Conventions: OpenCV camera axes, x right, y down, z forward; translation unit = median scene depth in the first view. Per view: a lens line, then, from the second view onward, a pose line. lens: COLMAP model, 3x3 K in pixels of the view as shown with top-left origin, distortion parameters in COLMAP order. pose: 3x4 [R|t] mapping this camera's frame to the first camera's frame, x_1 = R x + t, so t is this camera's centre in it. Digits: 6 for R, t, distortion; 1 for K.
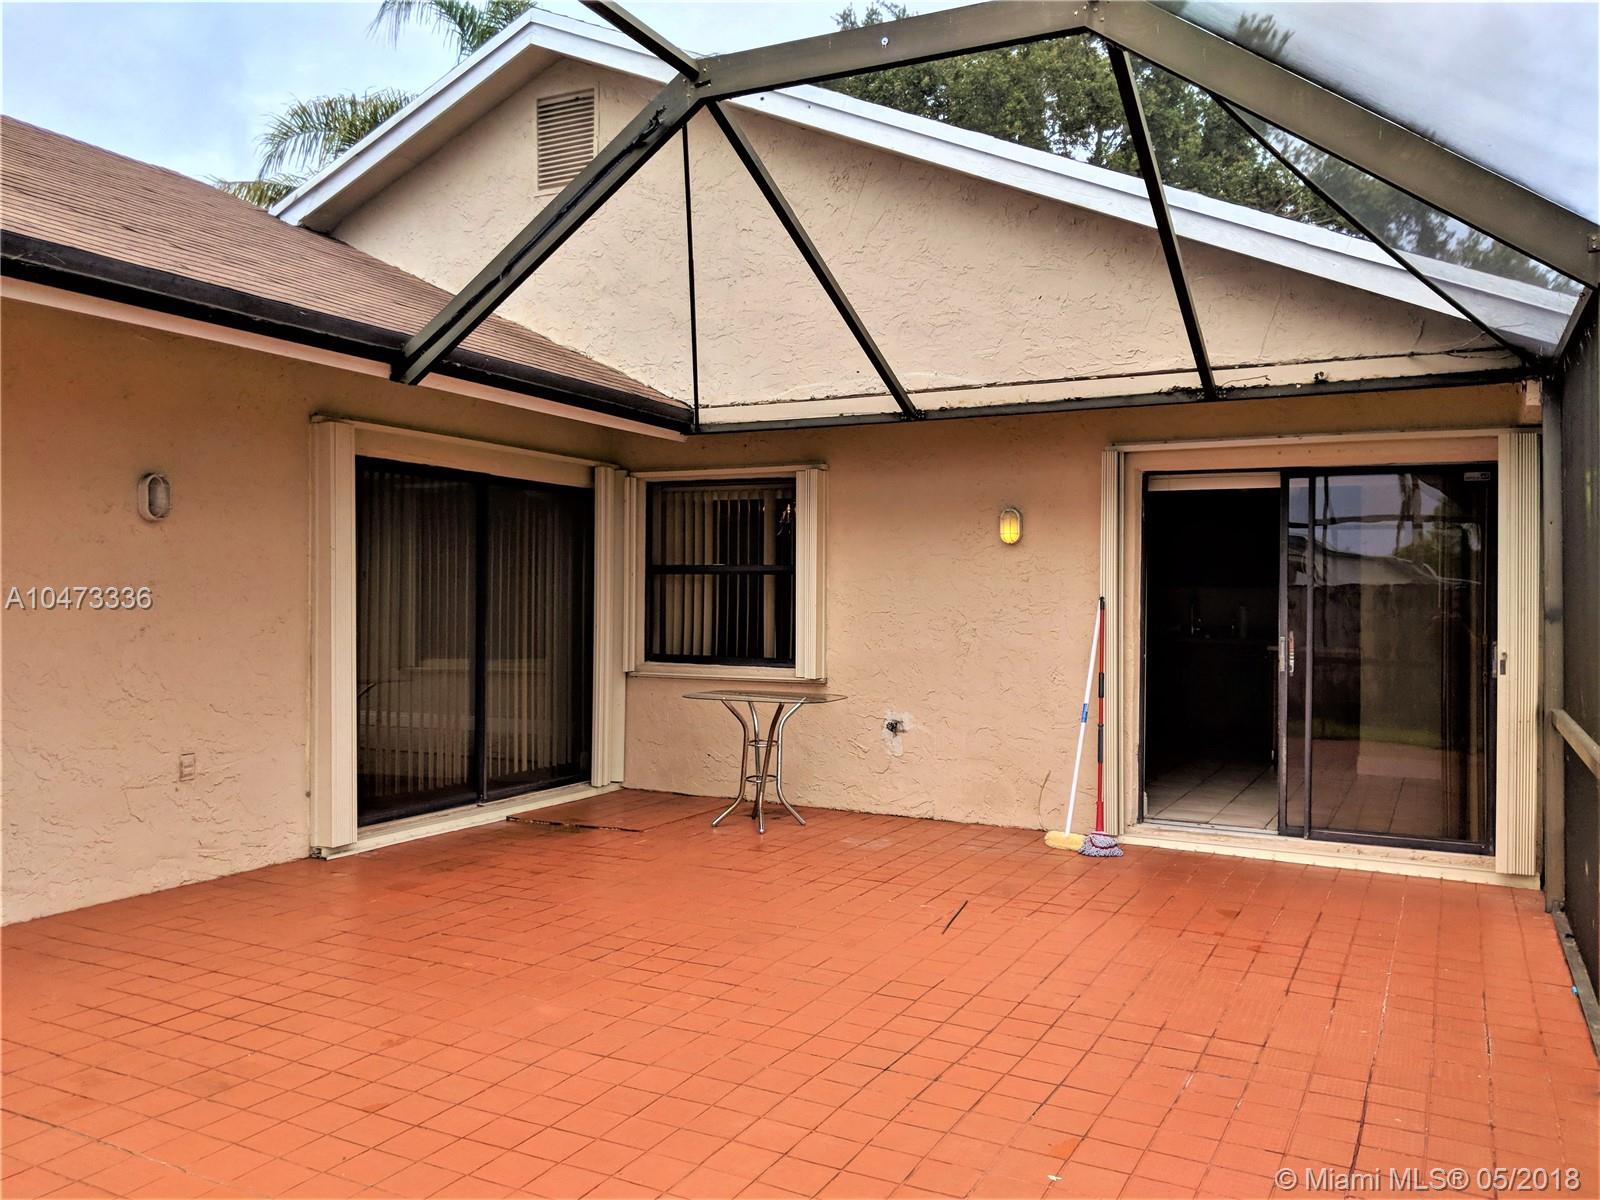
lens RADIAL K [[1274.6, 0, 802.4], [0, 1274.6, 594.8], [0, 0, 1]] dist [0.017926, -0.006342]
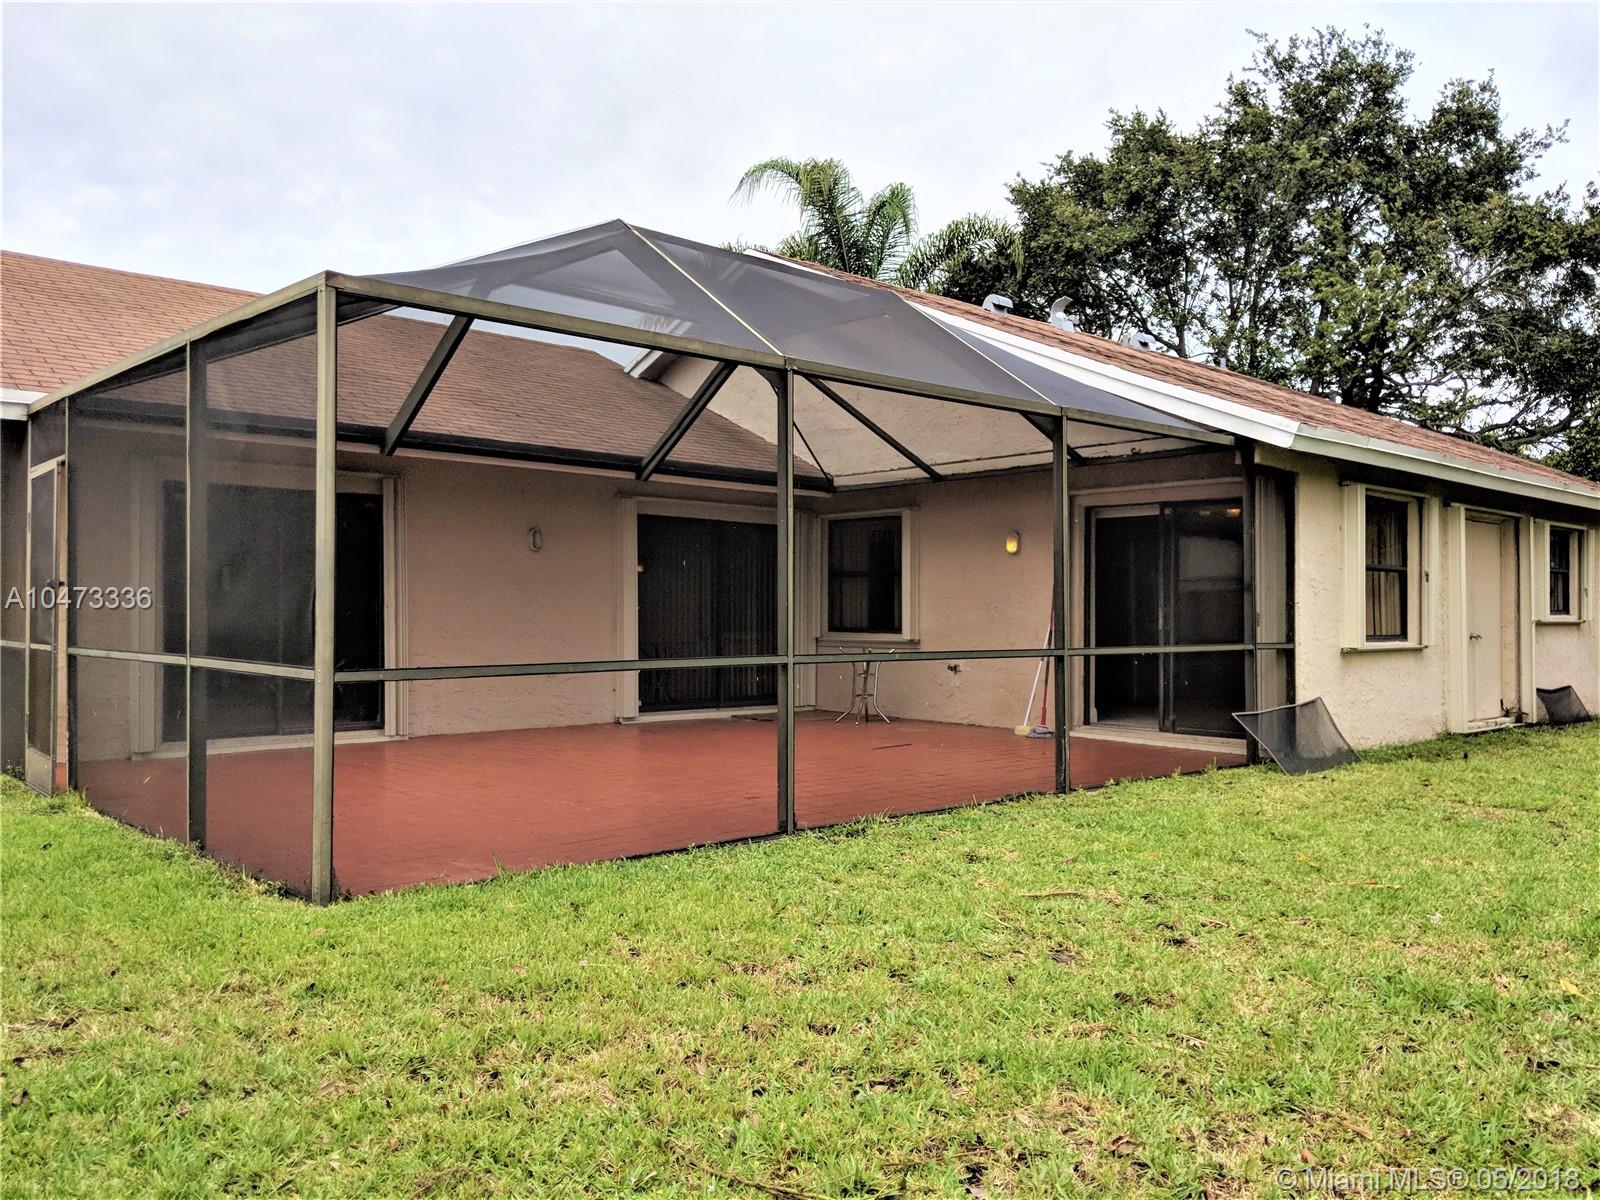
lens RADIAL K [[1274.6, 0, 800.5], [0, 1274.6, 601.3], [0, 0, 1]] dist [0.017926, -0.006342]
pose [[0.934574, -0.008271, -0.355673, 0.519099], [0.003558, 0.999897, -0.013902, 0.045284], [0.355752, 0.011727, 0.934507, -0.647678]]
